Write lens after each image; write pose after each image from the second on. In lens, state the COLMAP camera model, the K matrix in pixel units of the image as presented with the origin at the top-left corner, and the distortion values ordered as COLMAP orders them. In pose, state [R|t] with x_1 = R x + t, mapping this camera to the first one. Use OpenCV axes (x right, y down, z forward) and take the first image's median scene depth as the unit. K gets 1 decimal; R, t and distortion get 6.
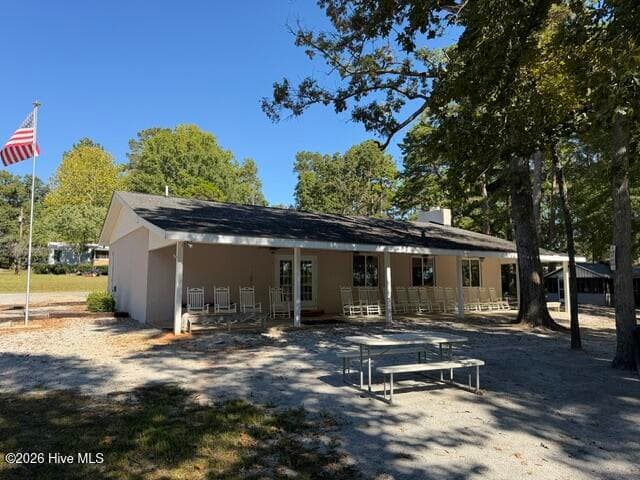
lens RADIAL K [[454.4, 0, 320.0], [0, 454.4, 240.0], [0, 0, 1]] dist [0.136651, -0.225845]
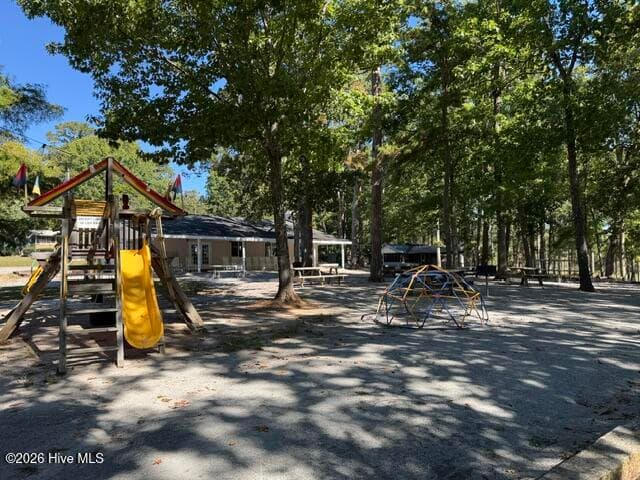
lens RADIAL K [[454.4, 0, 320.0], [0, 454.4, 240.0], [0, 0, 1]] dist [0.136651, -0.225845]
pose [[0.983857, -0.007201, 0.178809, 0.112400], [-0.000084, 0.999171, 0.040702, -0.059192], [-0.178954, -0.040060, 0.983042, -1.122944]]
